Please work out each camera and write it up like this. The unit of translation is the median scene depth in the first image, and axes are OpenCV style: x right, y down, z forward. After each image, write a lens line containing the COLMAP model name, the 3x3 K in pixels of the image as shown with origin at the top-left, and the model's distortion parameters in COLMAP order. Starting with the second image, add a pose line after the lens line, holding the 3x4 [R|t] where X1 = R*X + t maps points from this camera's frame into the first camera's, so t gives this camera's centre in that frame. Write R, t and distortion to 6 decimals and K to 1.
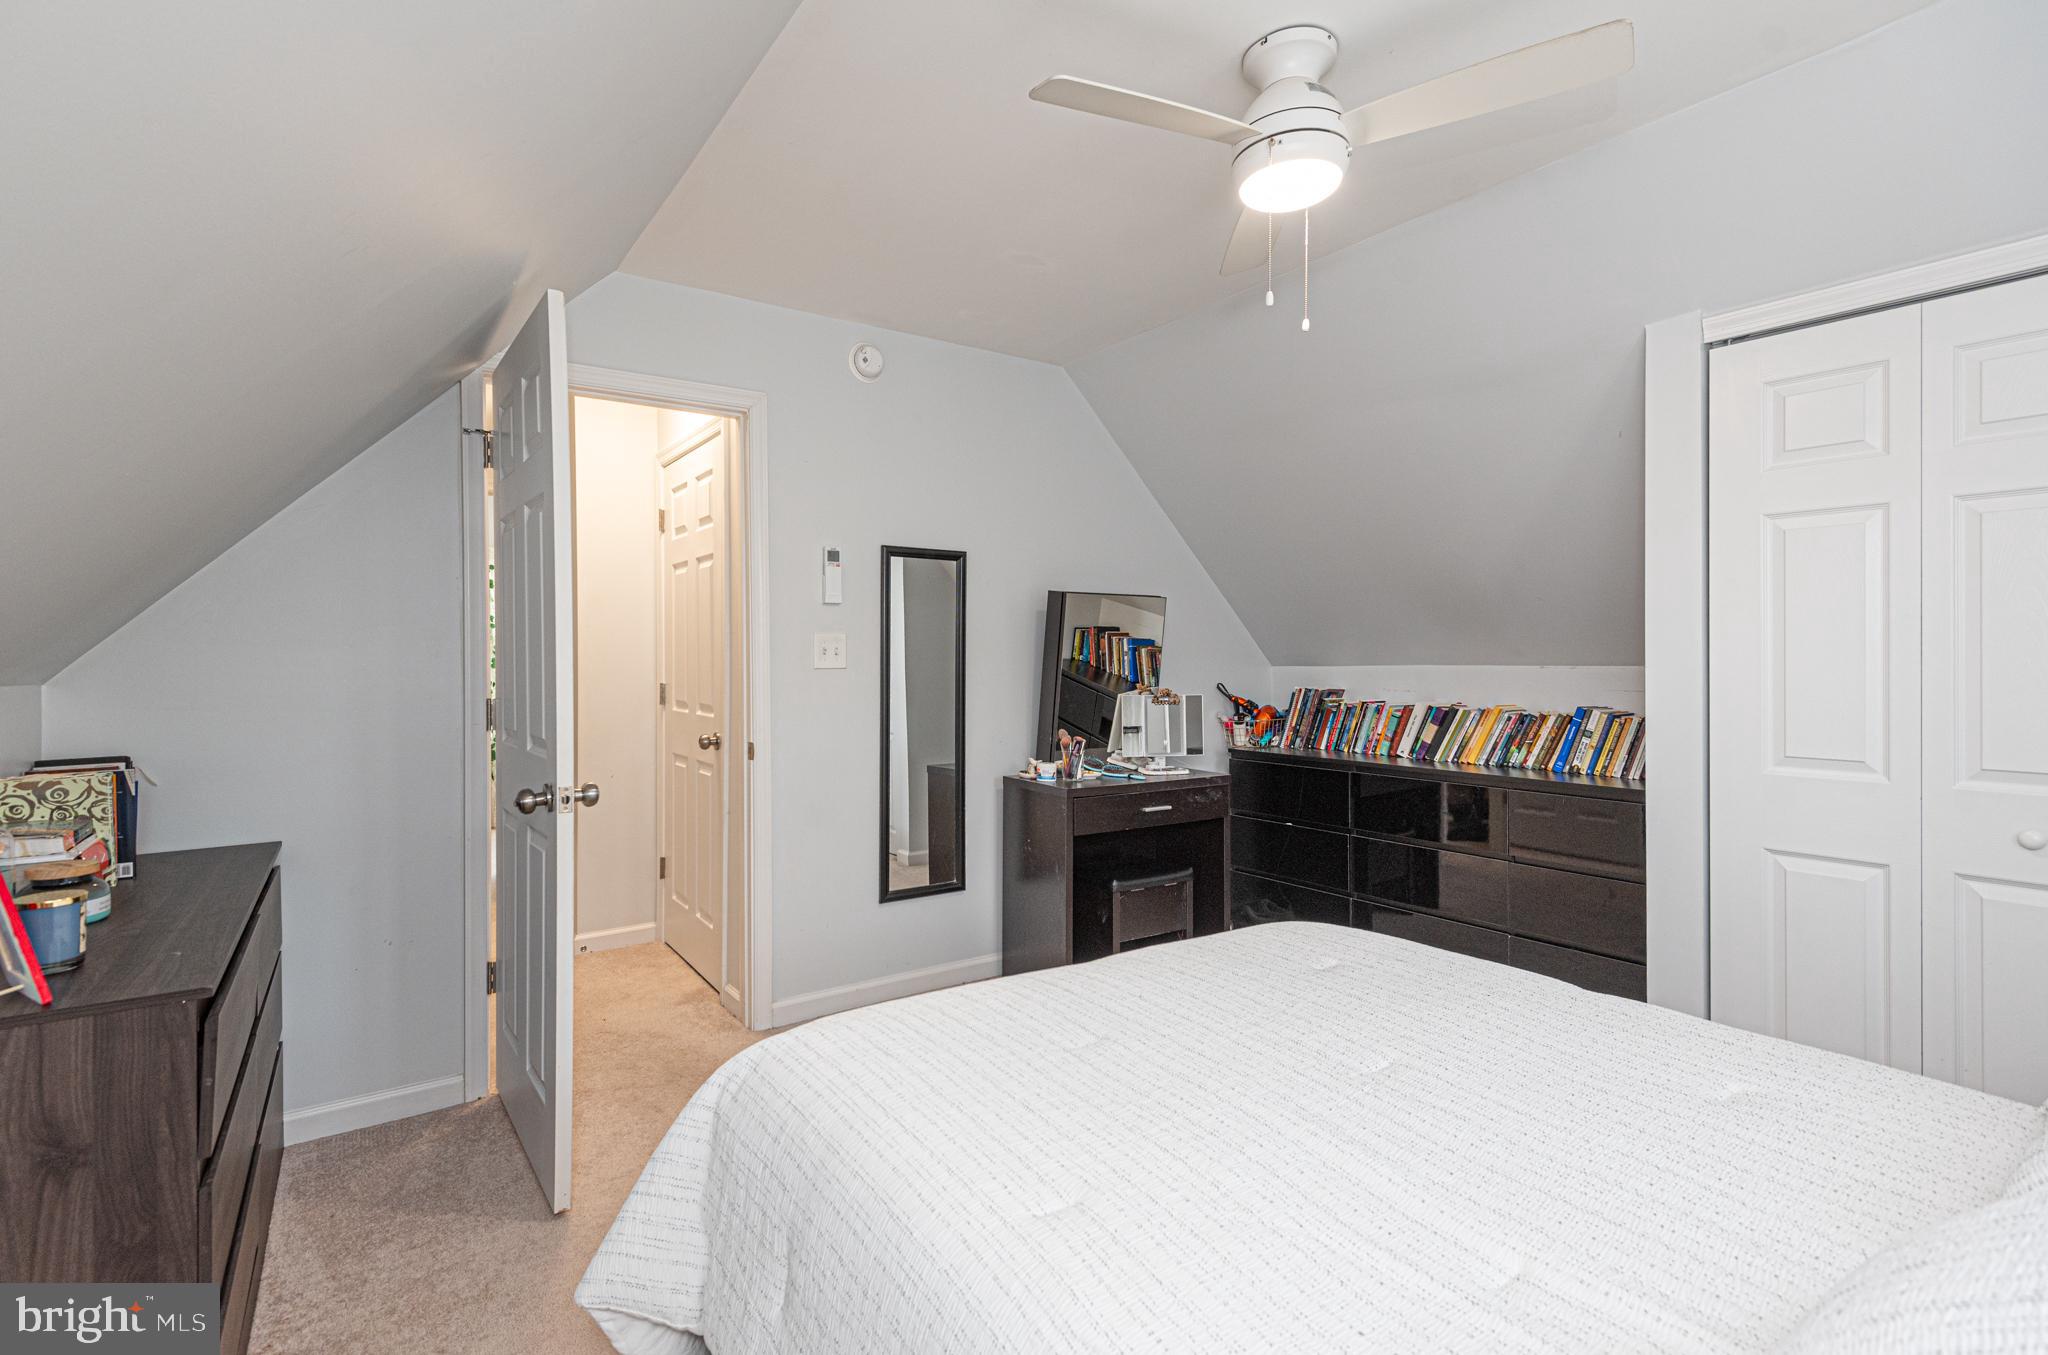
lens RADIAL K [[930.3, 0, 1019.7], [0, 930.3, 663.9], [0, 0, 1]] dist [0.024672, -0.012042]
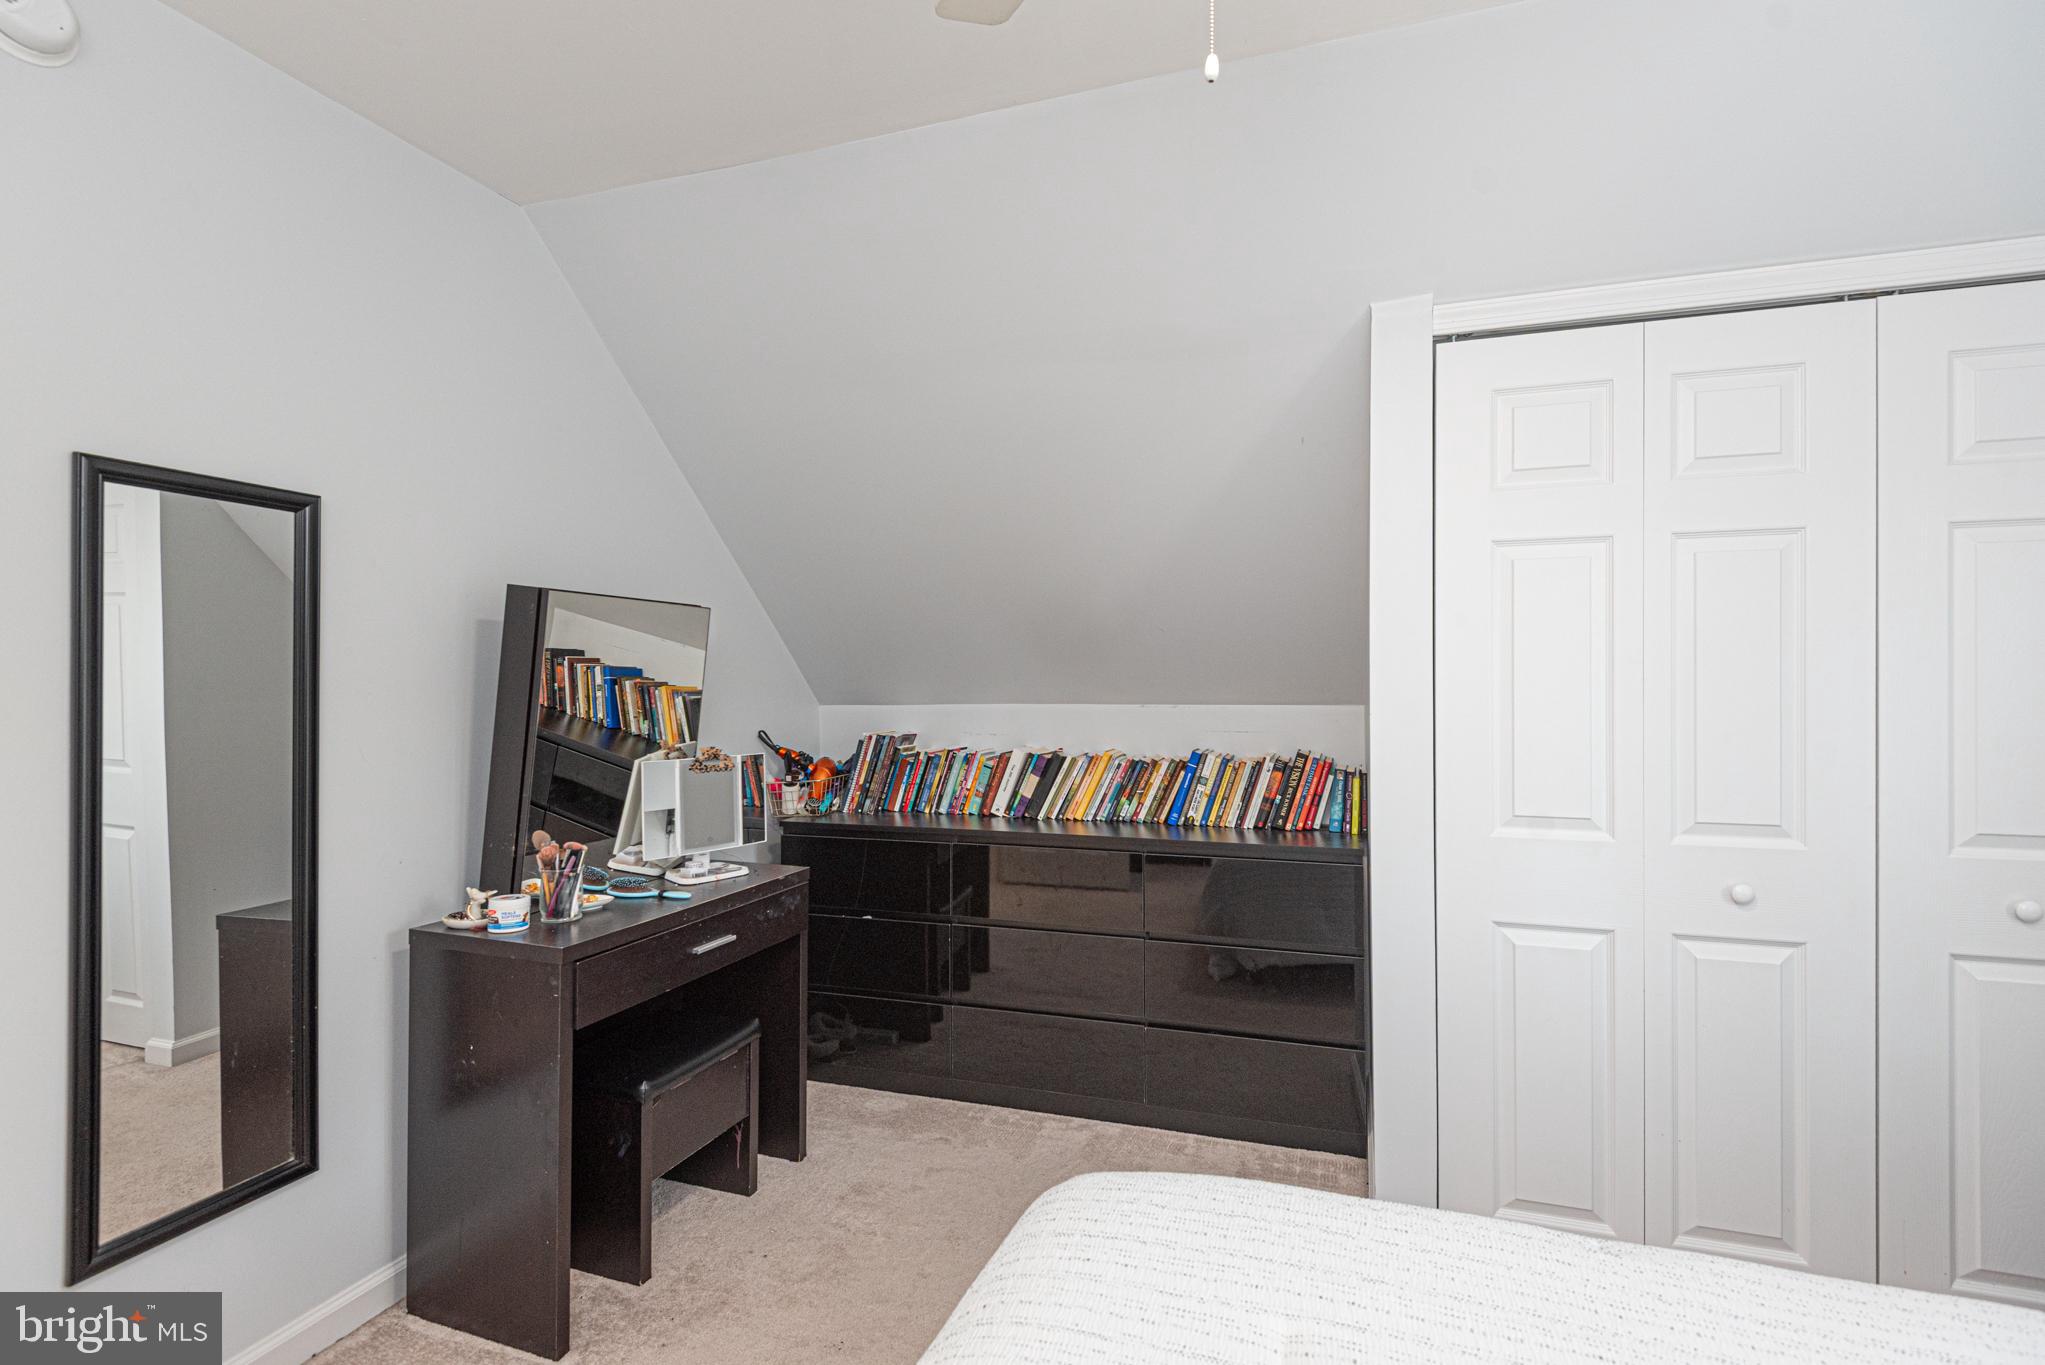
lens RADIAL K [[929.0, 0, 1054.2], [0, 929.0, 685.4], [0, 0, 1]] dist [0.024672, -0.012042]
pose [[0.810146, -0.001652, 0.586226, -0.032217], [0.003807, 0.999990, -0.002444, -0.014825], [-0.586216, 0.004212, 0.810144, 0.343003]]
